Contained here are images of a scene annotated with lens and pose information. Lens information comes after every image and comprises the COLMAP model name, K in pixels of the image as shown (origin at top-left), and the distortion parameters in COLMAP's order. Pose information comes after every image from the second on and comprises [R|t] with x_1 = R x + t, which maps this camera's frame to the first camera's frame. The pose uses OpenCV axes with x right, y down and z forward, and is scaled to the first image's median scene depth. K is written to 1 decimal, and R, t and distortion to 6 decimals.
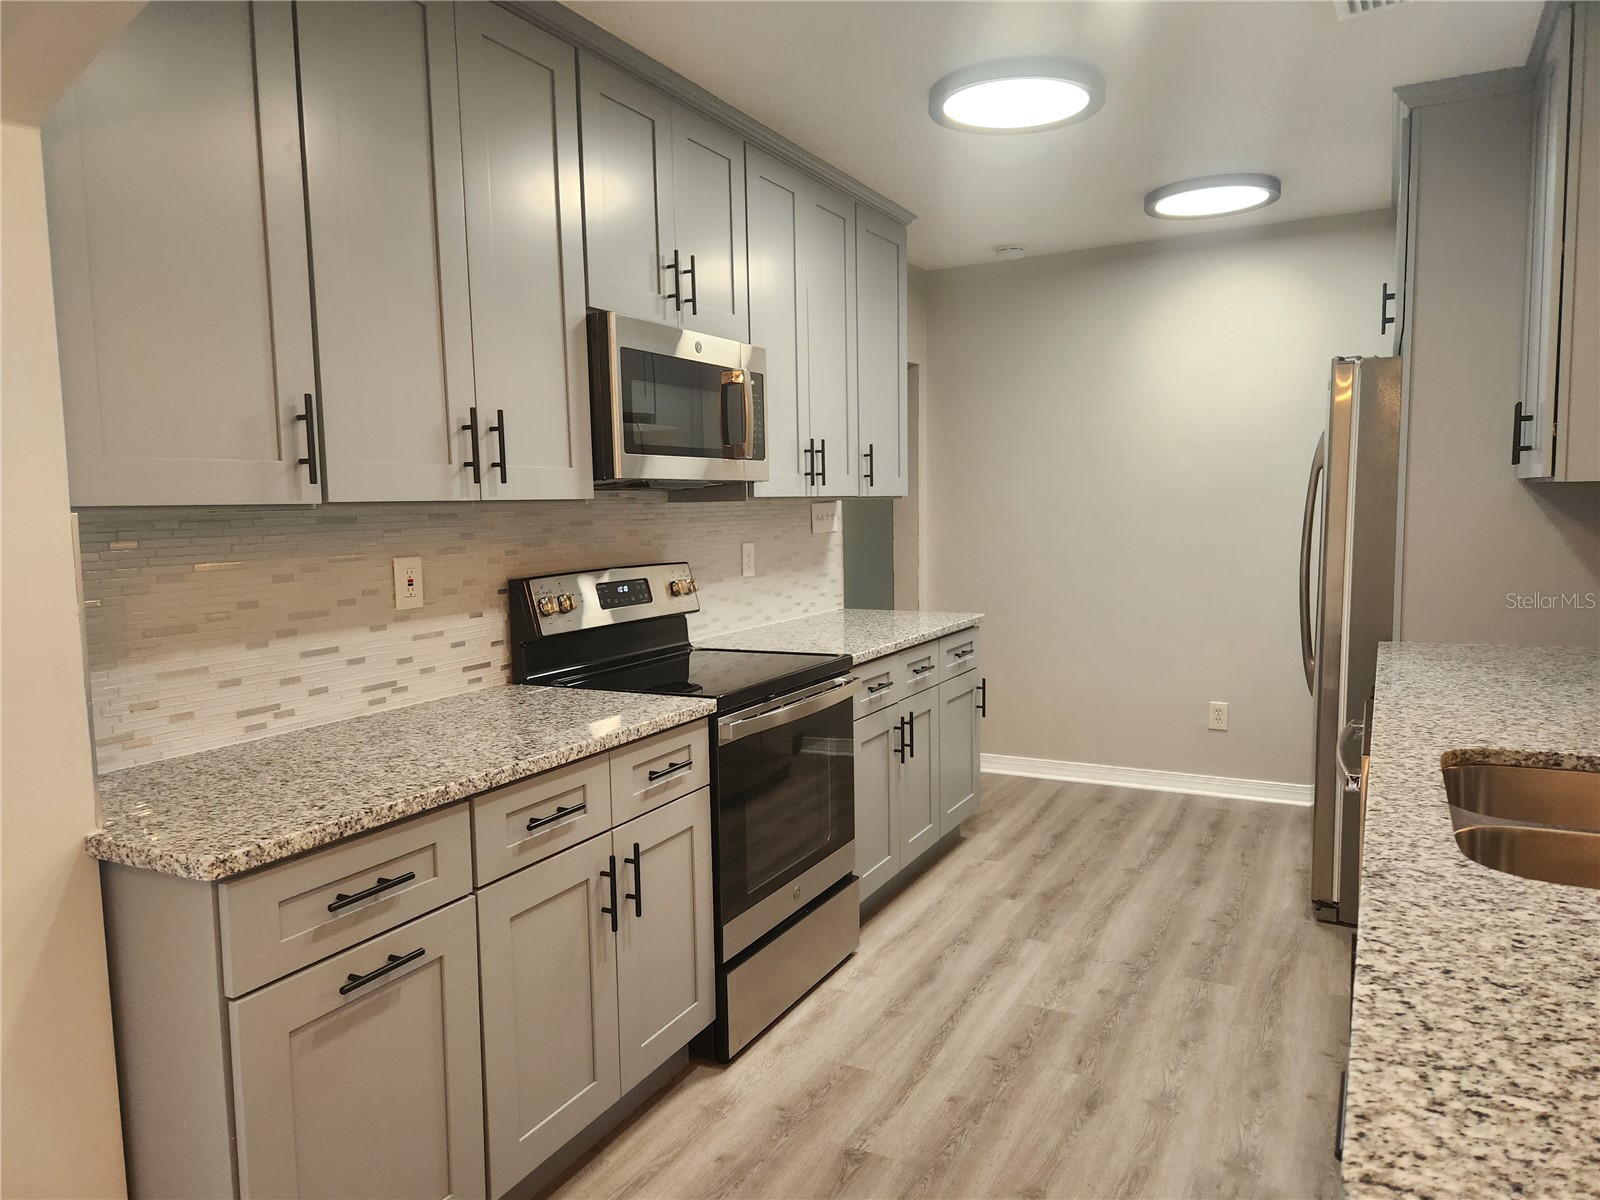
lens RADIAL K [[1083.7, 0, 788.1], [0, 1083.7, 597.0], [0, 0, 1]] dist [0.073094, -0.090025]
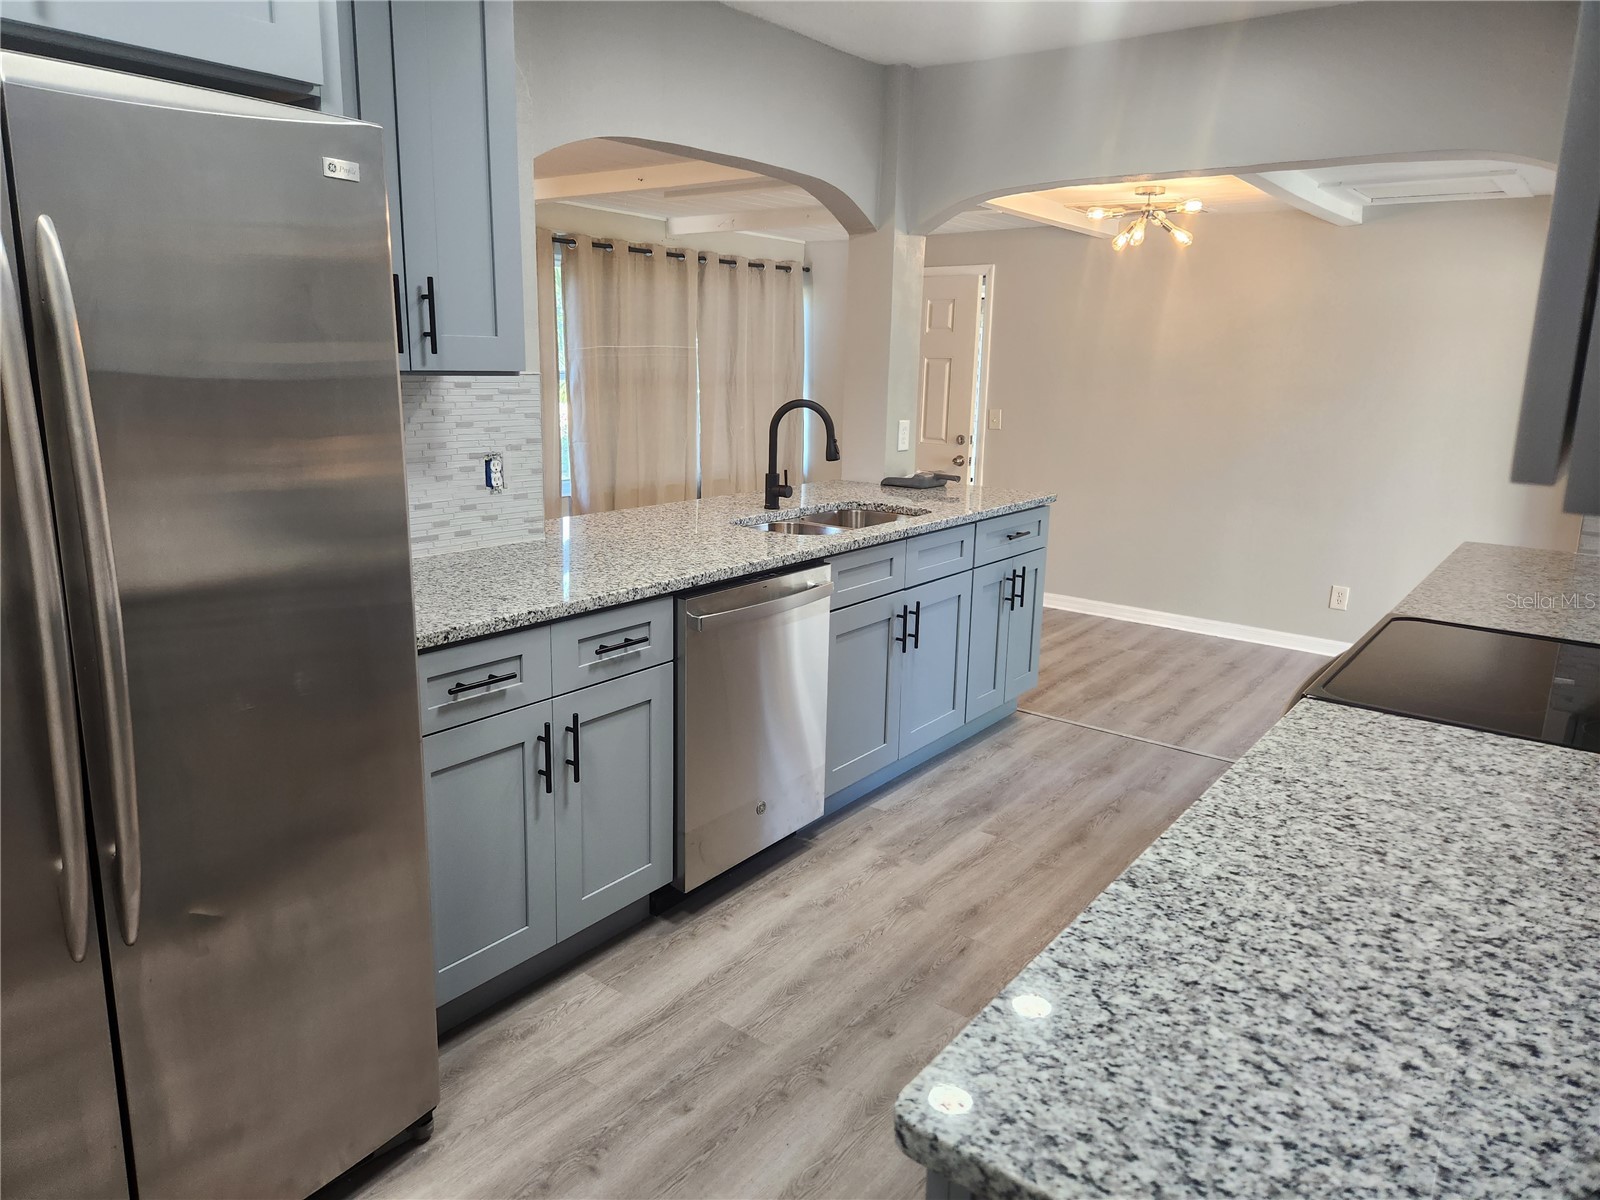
lens RADIAL K [[1067.2, 0, 780.7], [0, 1067.2, 575.6], [0, 0, 1]] dist [0.063882, -0.083575]
pose [[-0.987218, -0.032811, 0.155964, 0.218104], [0.013376, 0.958071, 0.286219, -0.147929], [-0.158815, 0.284647, -0.945386, 1.413357]]
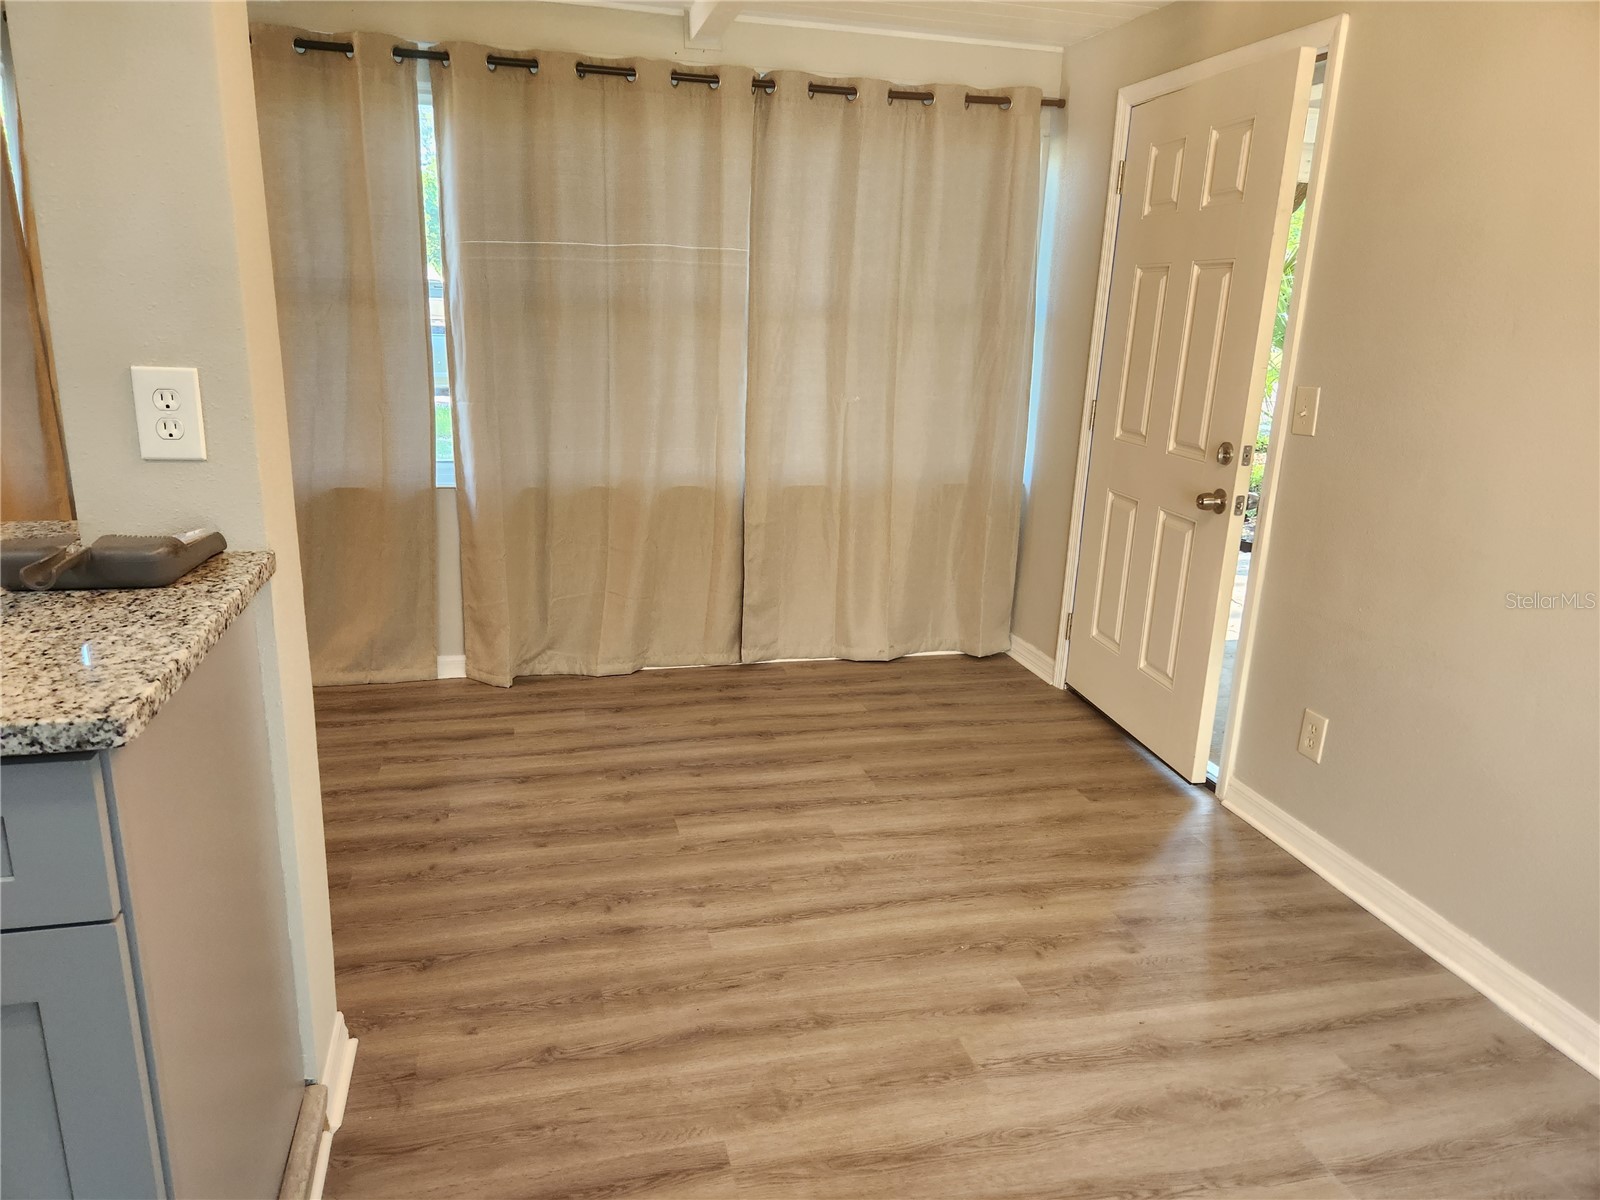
lens RADIAL K [[1083.7, 0, 788.1], [0, 1083.7, 597.0], [0, 0, 1]] dist [0.073094, -0.090025]
pose [[-0.673798, -0.195852, 0.712488, -0.001406], [0.049151, 0.950219, 0.307682, -0.070233], [-0.737279, 0.242335, -0.630629, 0.821953]]
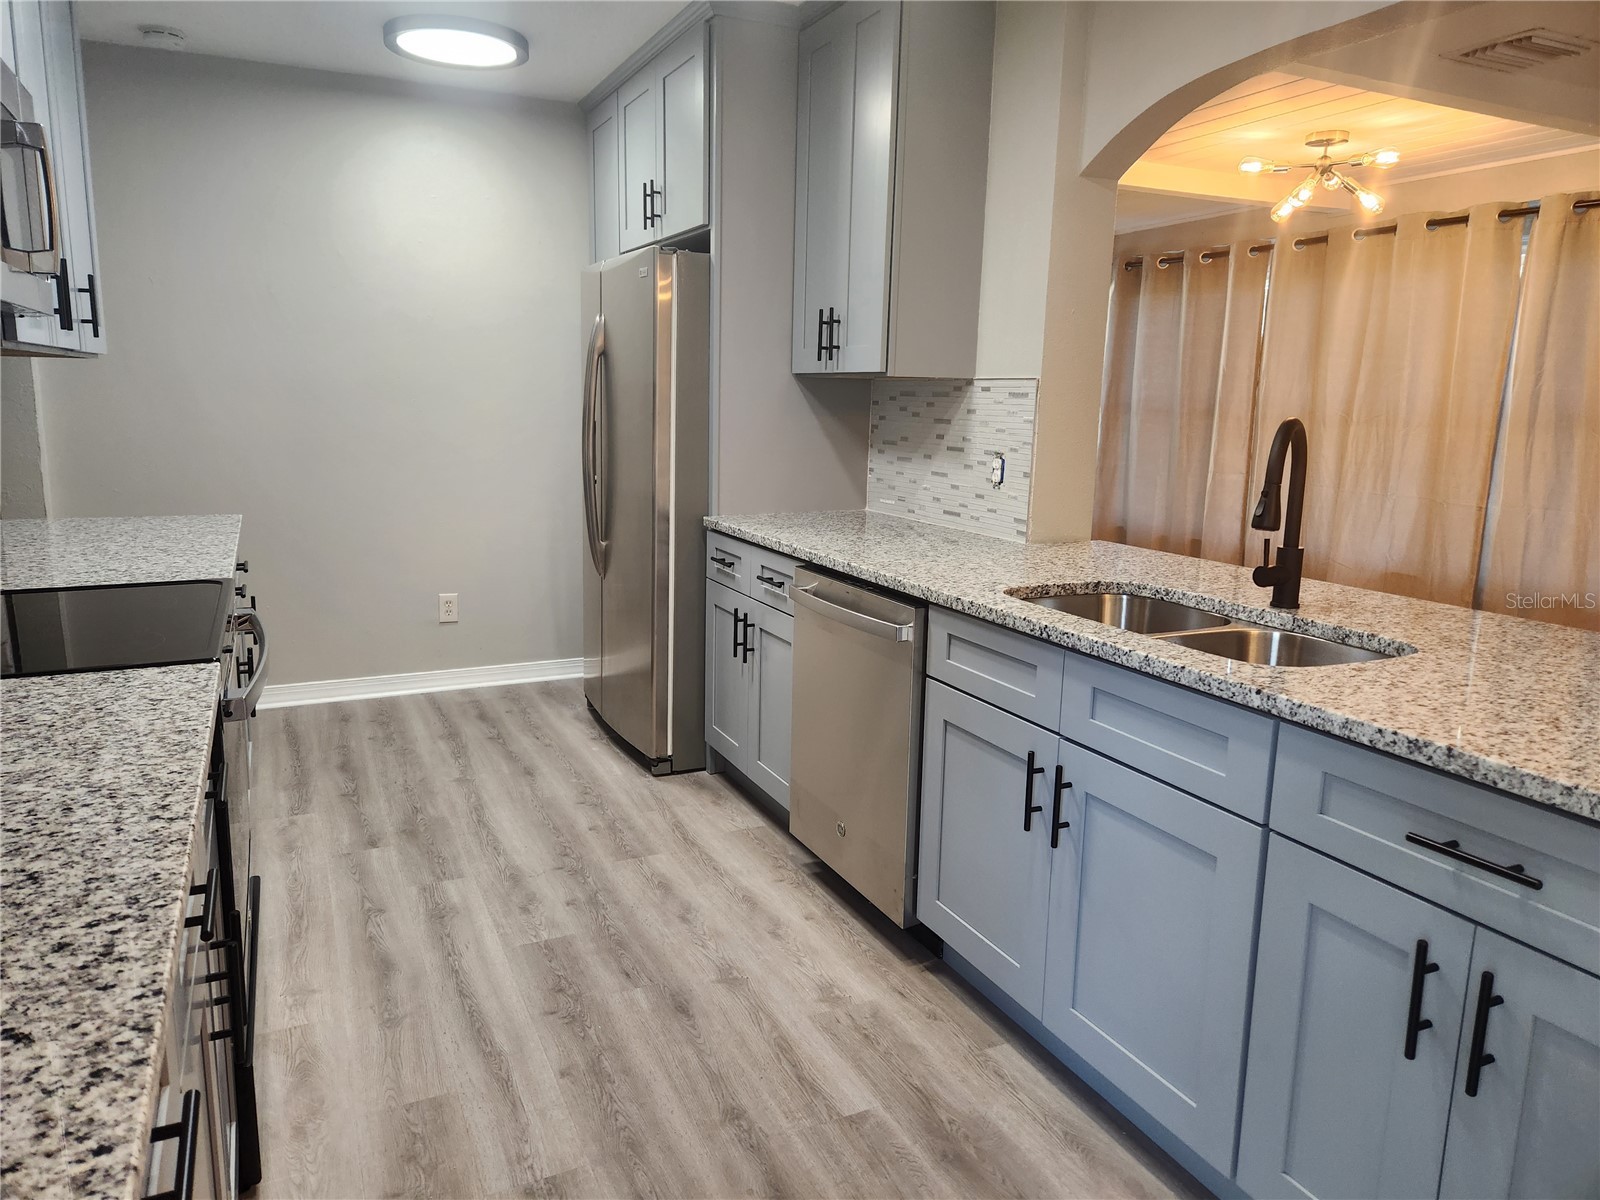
lens RADIAL K [[1083.7, 0, 788.1], [0, 1083.7, 597.0], [0, 0, 1]] dist [0.073094, -0.090025]
pose [[0.592877, -0.119189, 0.796424, -0.272123], [0.041492, 0.992194, 0.117599, -0.002017], [-0.804223, -0.036677, 0.593194, 0.261779]]
